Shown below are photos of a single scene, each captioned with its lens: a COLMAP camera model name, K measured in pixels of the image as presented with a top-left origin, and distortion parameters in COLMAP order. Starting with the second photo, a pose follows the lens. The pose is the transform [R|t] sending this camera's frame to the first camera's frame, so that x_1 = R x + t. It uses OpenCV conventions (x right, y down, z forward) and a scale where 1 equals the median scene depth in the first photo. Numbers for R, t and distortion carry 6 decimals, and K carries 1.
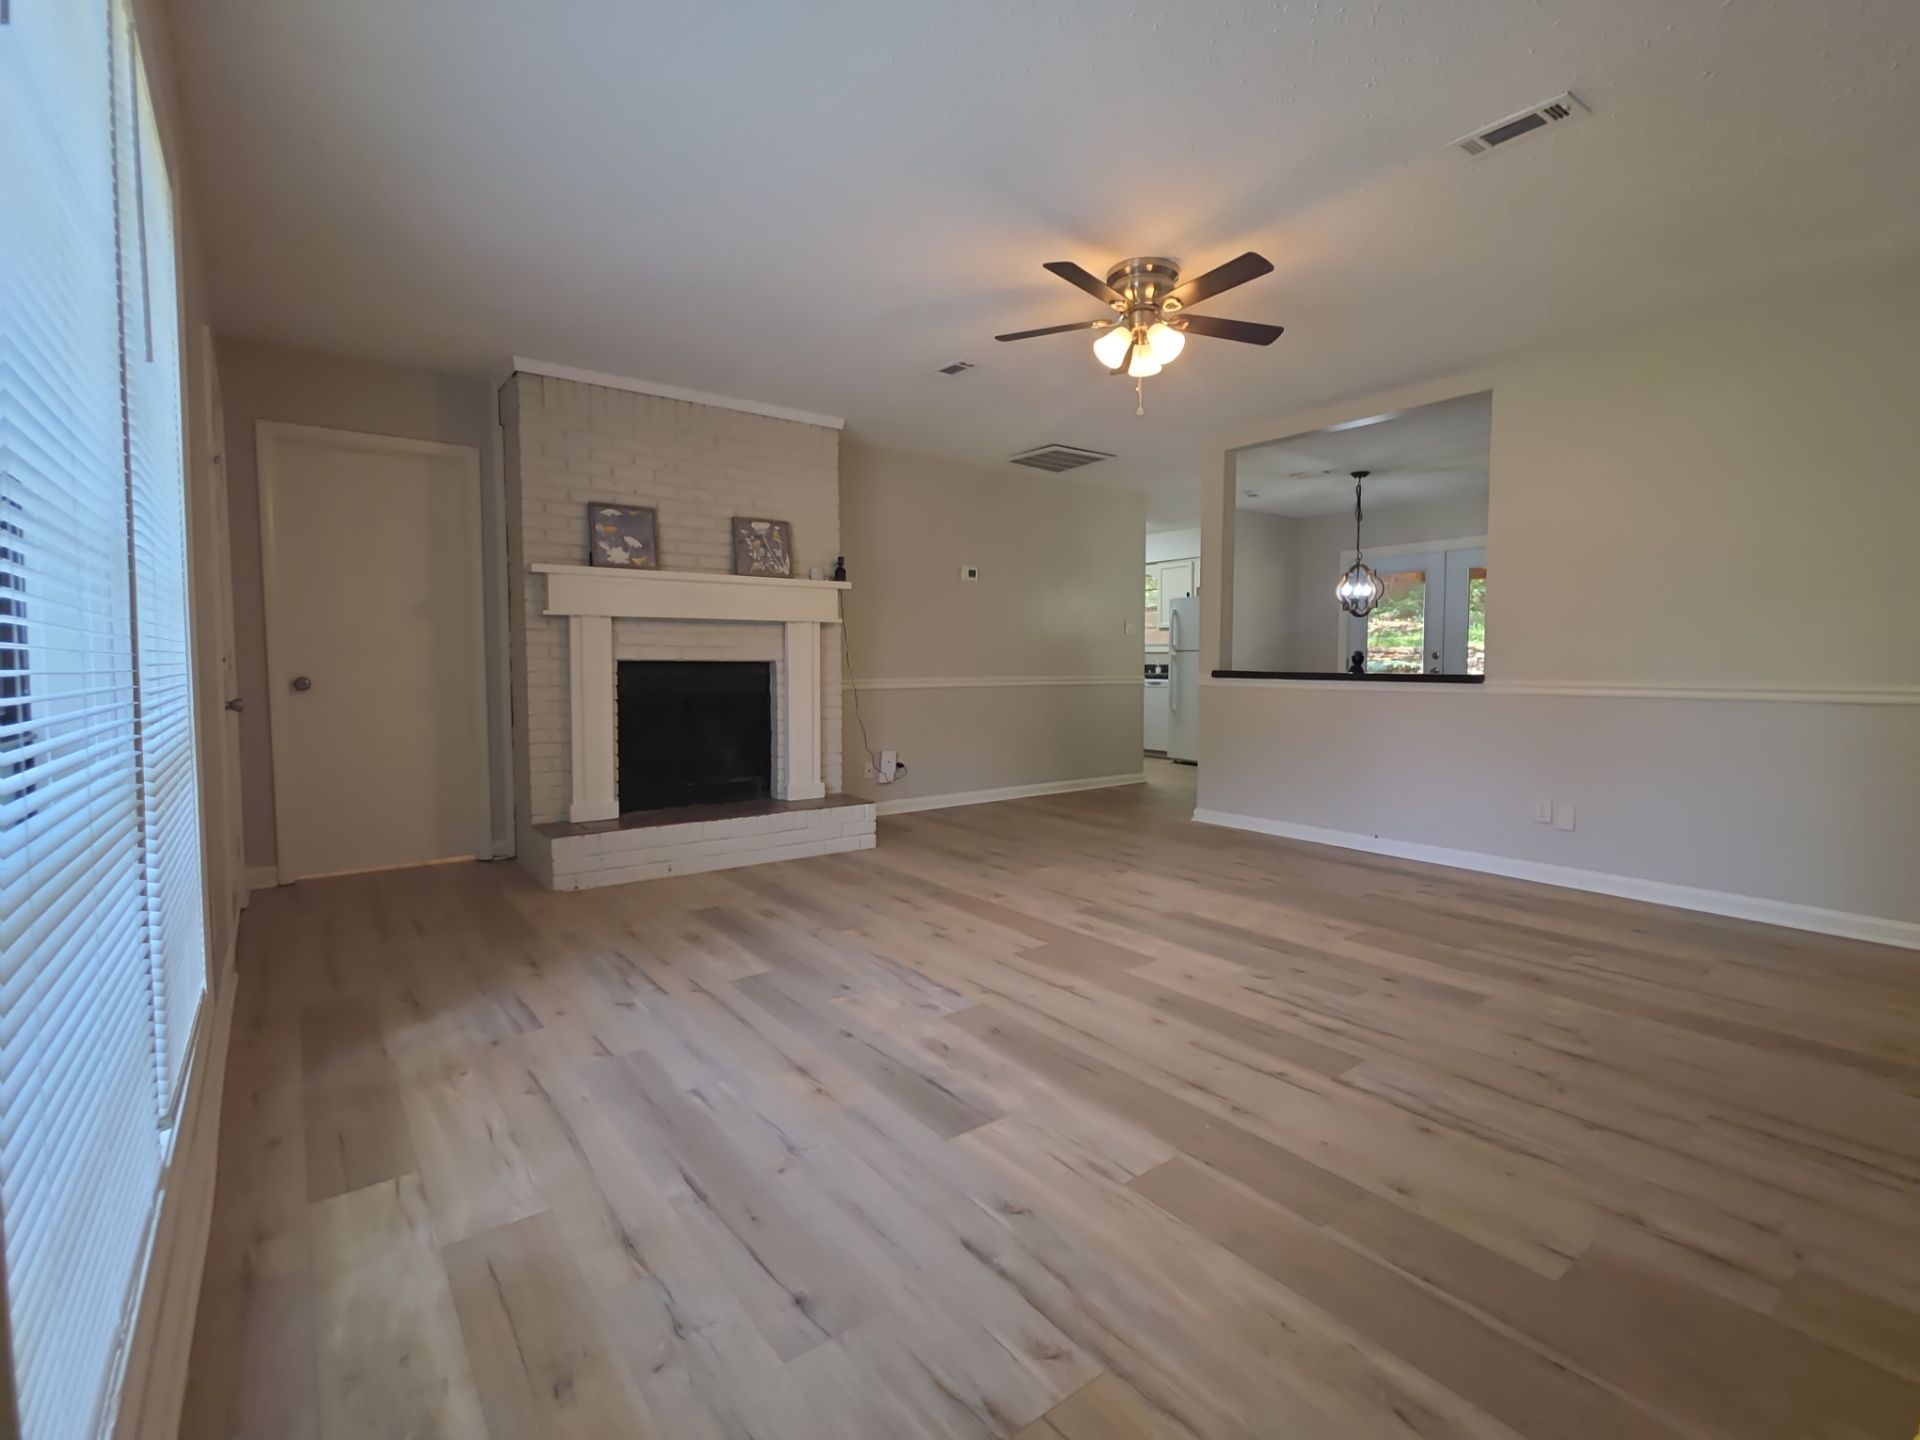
lens RADIAL K [[891.2, 0, 965.6], [0, 891.2, 713.3], [0, 0, 1]] dist [0.001060, -0.000090]
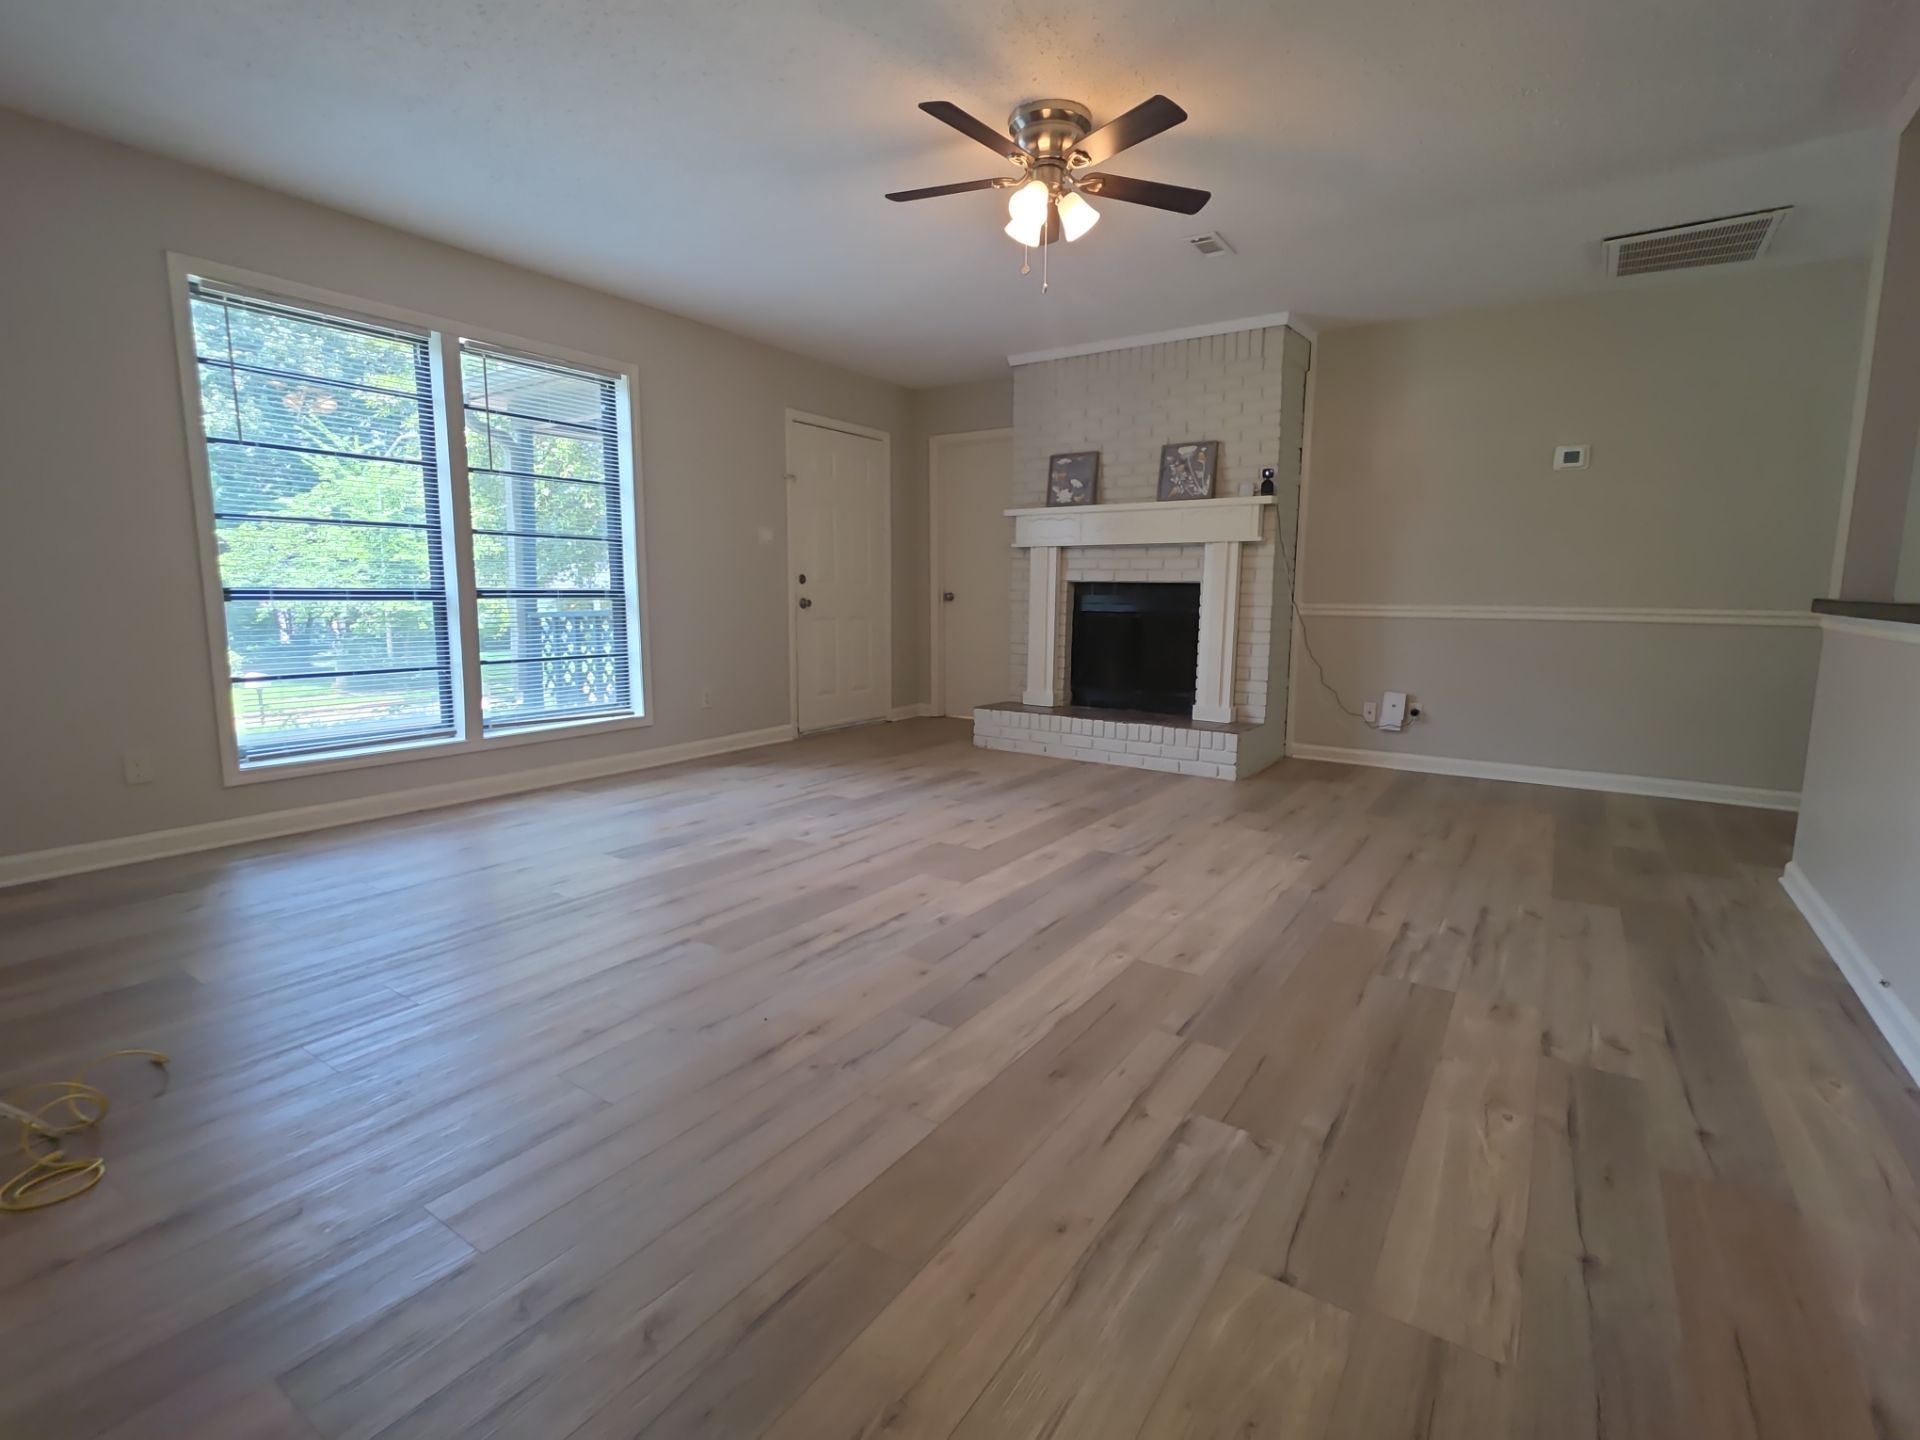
lens RADIAL K [[891.2, 0, 965.6], [0, 891.2, 713.3], [0, 0, 1]] dist [0.001060, -0.000090]
pose [[0.322954, 0.132150, -0.937143, 0.759848], [-0.063148, 0.991006, 0.117984, -0.015386], [0.944306, 0.021075, 0.328394, 0.466710]]
